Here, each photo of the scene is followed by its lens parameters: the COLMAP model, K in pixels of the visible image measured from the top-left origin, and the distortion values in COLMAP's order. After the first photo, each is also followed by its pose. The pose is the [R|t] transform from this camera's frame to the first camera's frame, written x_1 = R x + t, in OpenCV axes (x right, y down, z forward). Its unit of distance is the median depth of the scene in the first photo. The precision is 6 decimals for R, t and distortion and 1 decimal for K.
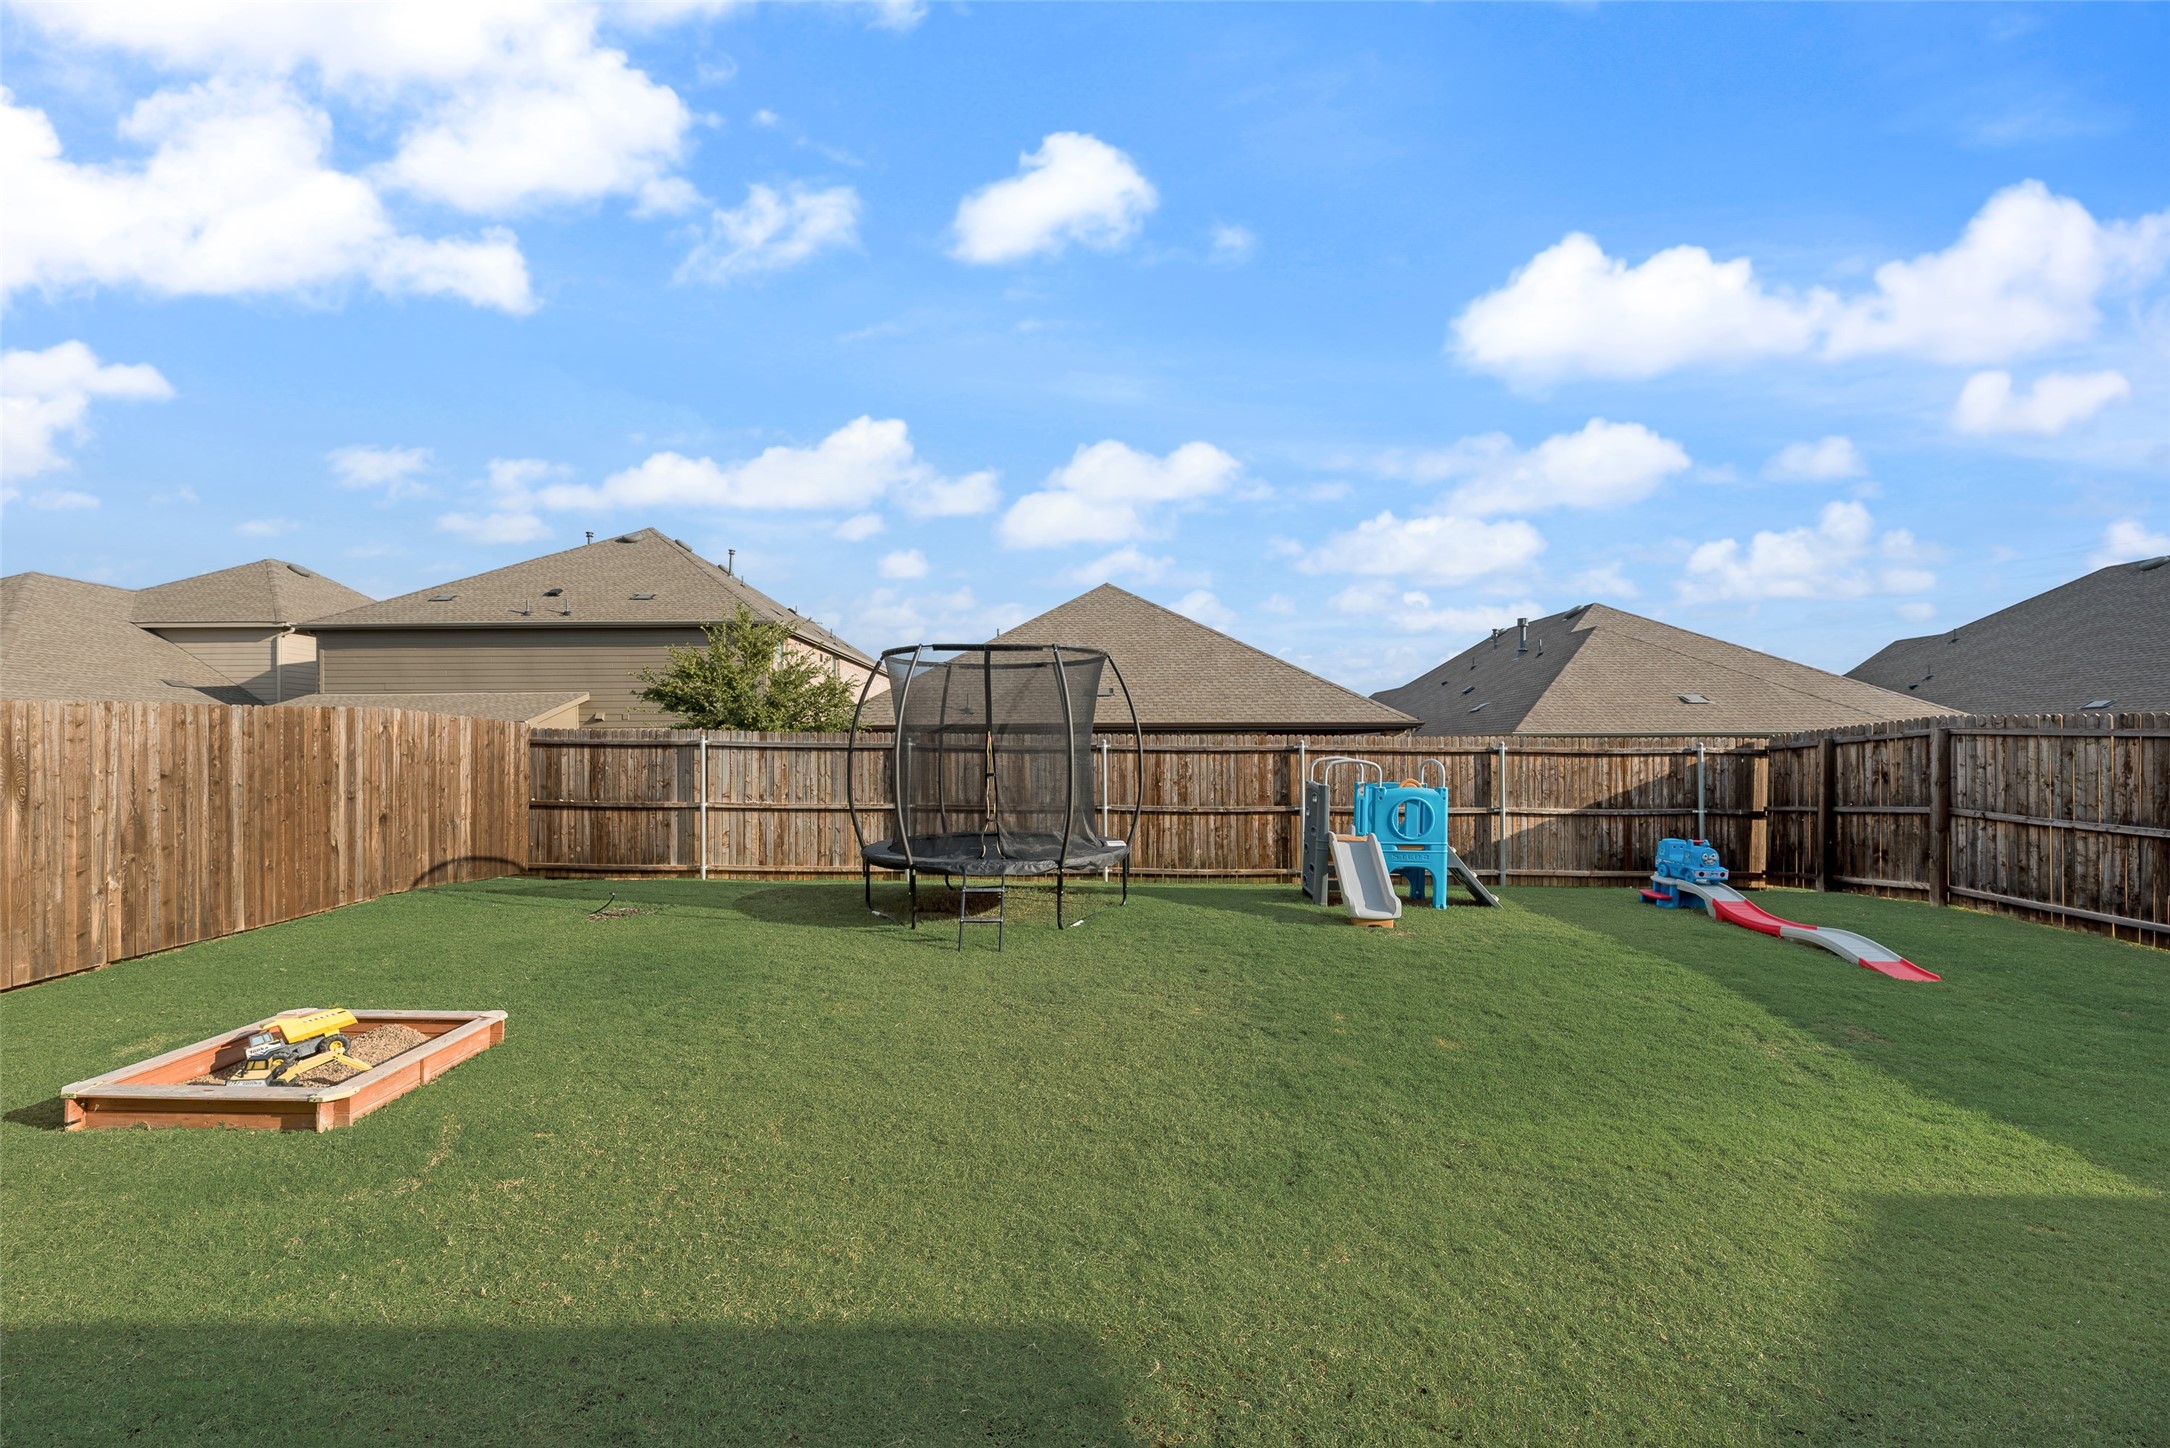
lens RADIAL K [[894.6, 0, 1080.0], [0, 894.6, 758.6], [0, 0, 1]] dist [0.000707, 0.000026]
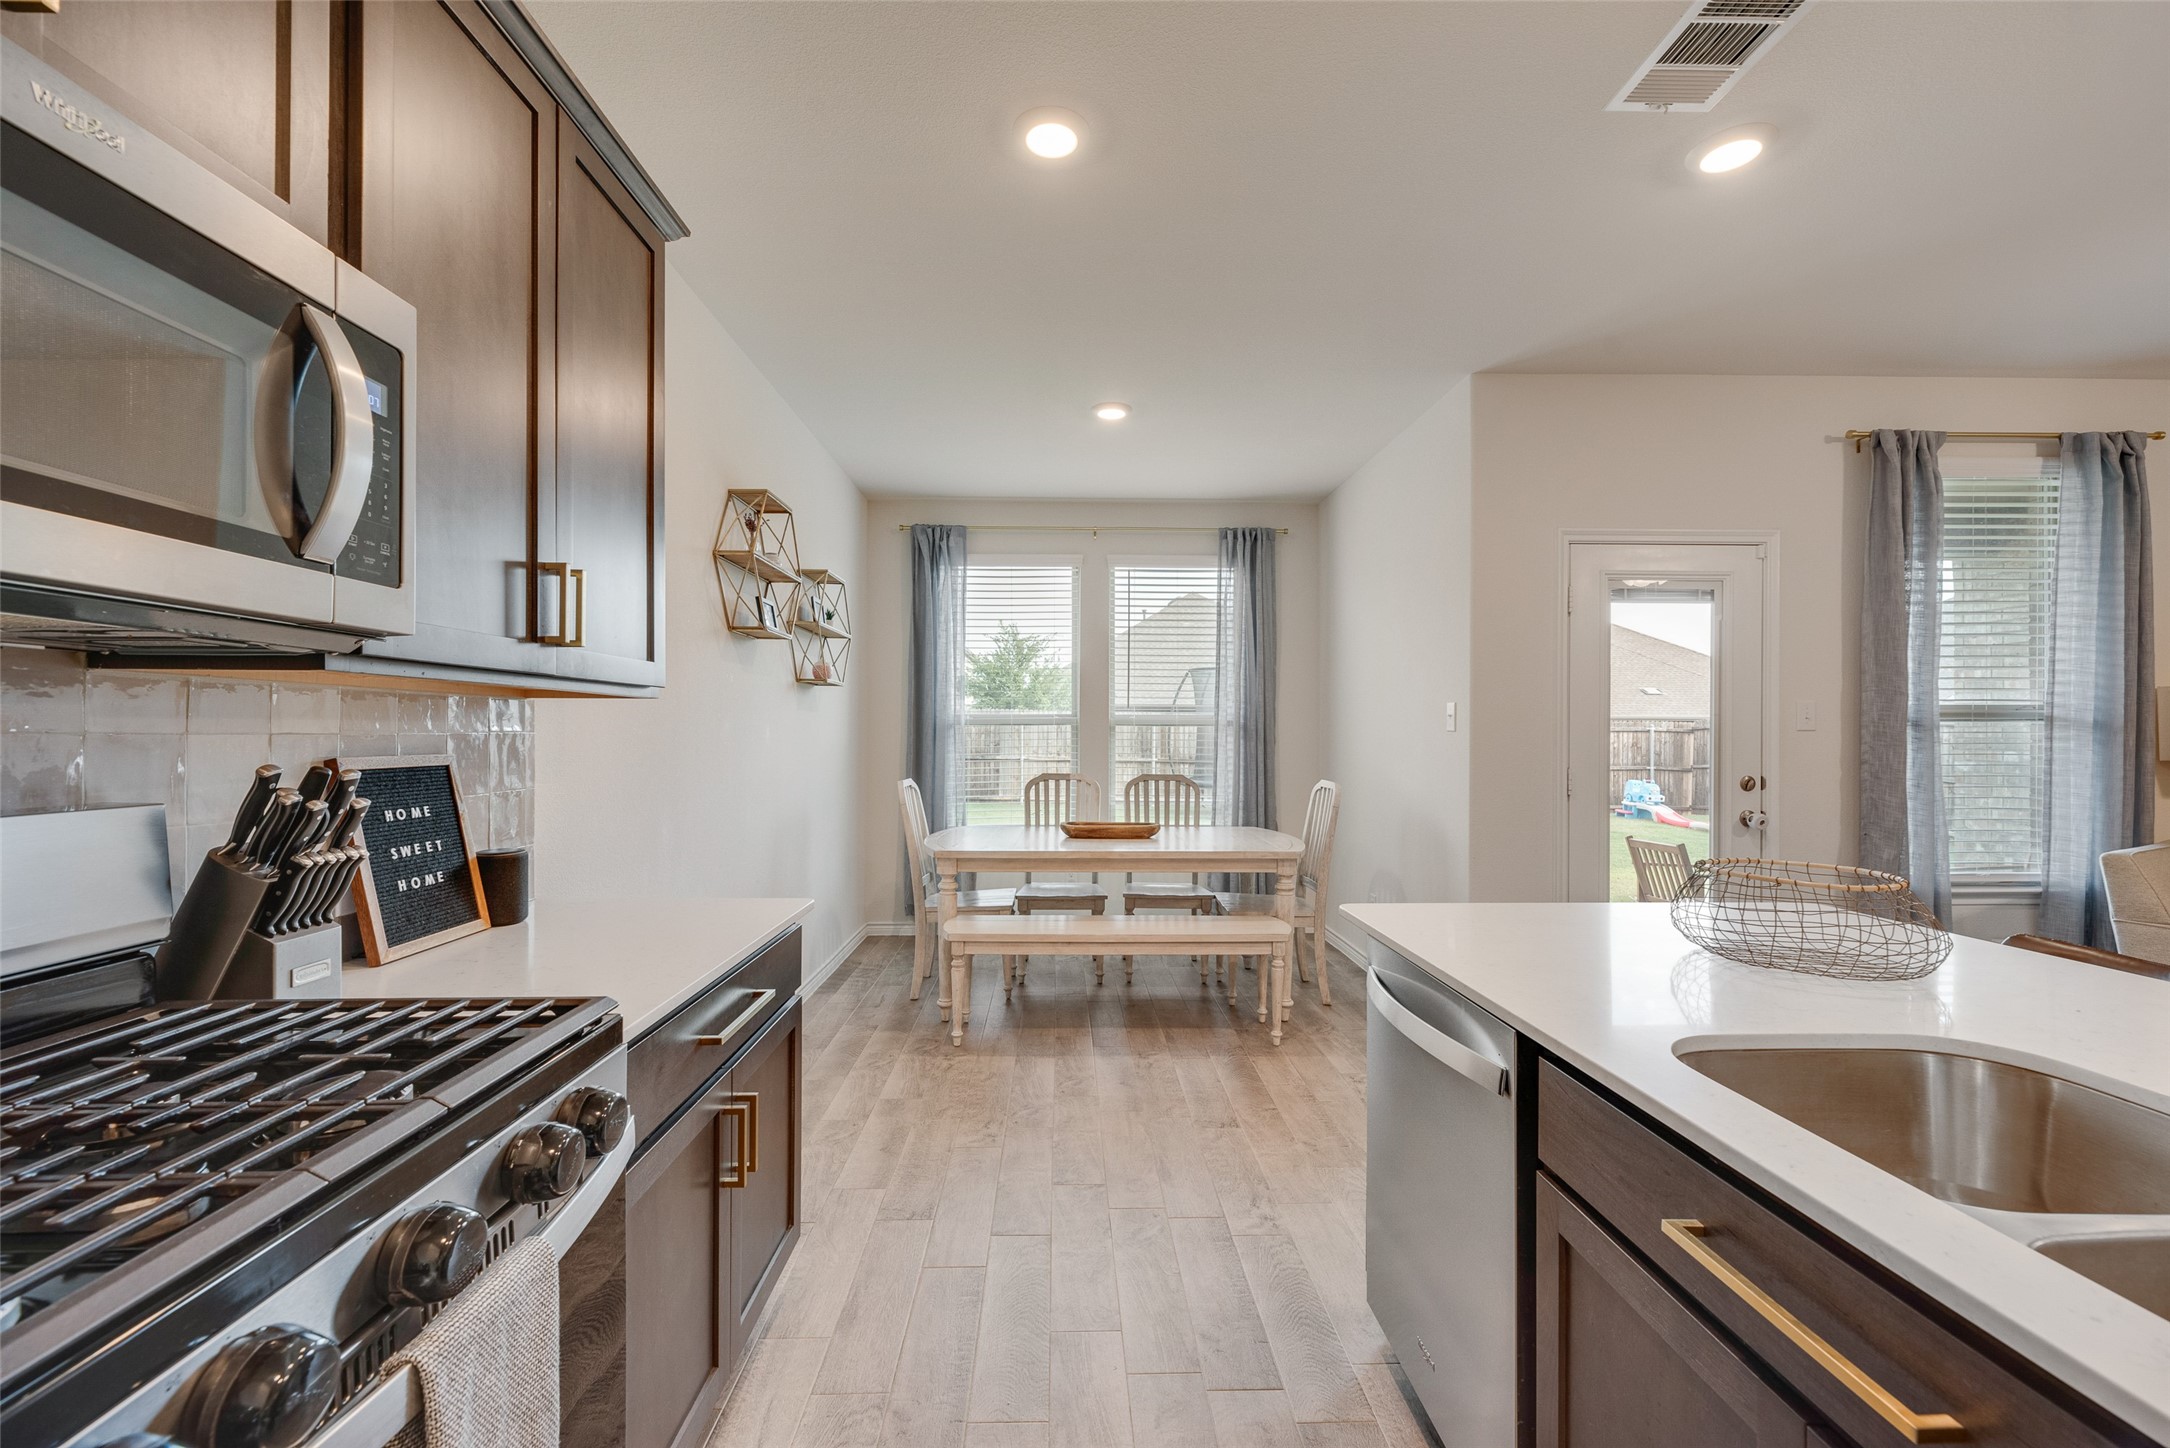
lens RADIAL K [[868.8, 0, 1087.1], [0, 868.8, 730.6], [0, 0, 1]] dist [-0.000995, 0.000678]
pose [[0.999717, 0.010485, 0.021374, -0.338579], [-0.010343, 0.999924, -0.006744, 0.013601], [-0.021443, 0.006521, 0.999749, -0.514671]]
